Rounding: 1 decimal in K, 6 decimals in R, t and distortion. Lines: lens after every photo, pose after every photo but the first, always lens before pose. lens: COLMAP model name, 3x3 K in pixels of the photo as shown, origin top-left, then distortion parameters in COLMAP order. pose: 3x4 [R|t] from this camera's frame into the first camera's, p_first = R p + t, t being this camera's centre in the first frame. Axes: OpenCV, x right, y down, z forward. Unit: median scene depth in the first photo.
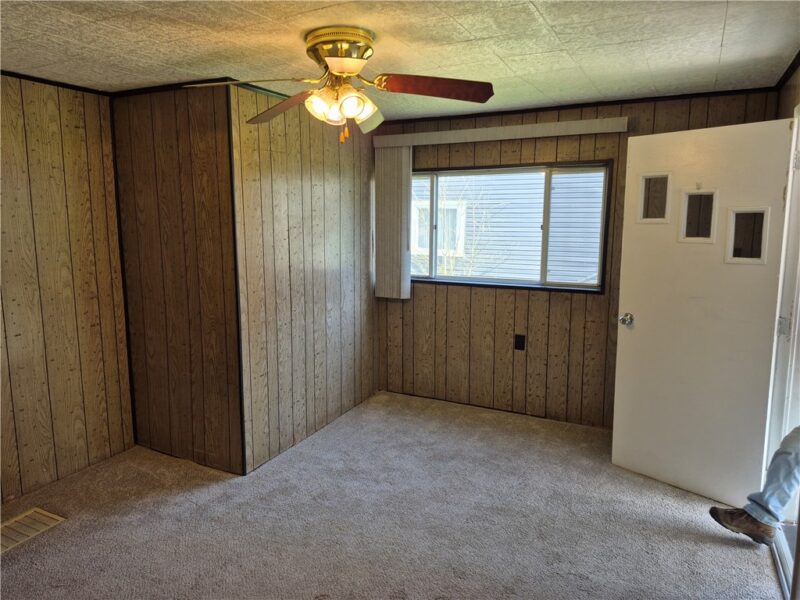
lens RADIAL K [[554.4, 0, 394.2], [0, 554.4, 296.5], [0, 0, 1]] dist [0.053360, -0.024249]
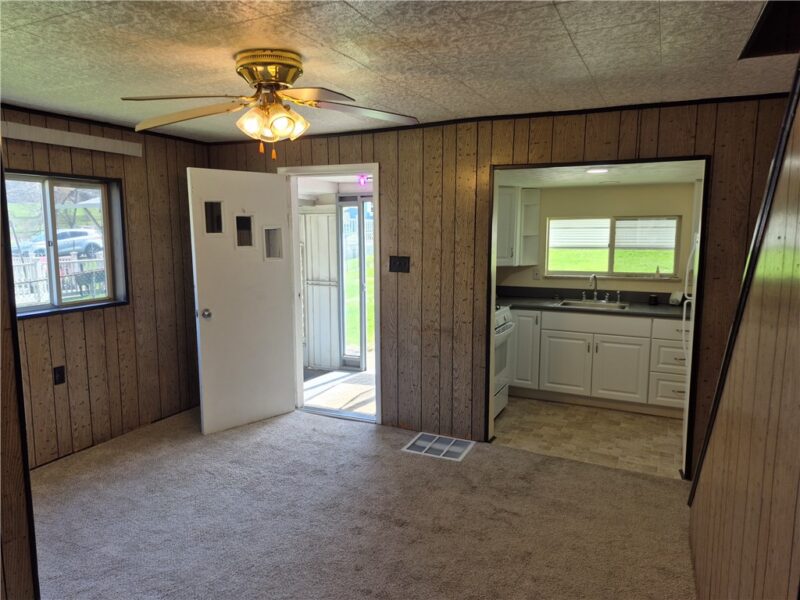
lens RADIAL K [[554.4, 0, 392.2], [0, 554.4, 298.0], [0, 0, 1]] dist [0.053360, -0.024249]
pose [[-0.038254, -0.123774, 0.991573, -0.697228], [0.148441, 0.980586, 0.128129, -0.077180], [-0.988181, 0.152092, -0.019138, 0.512483]]
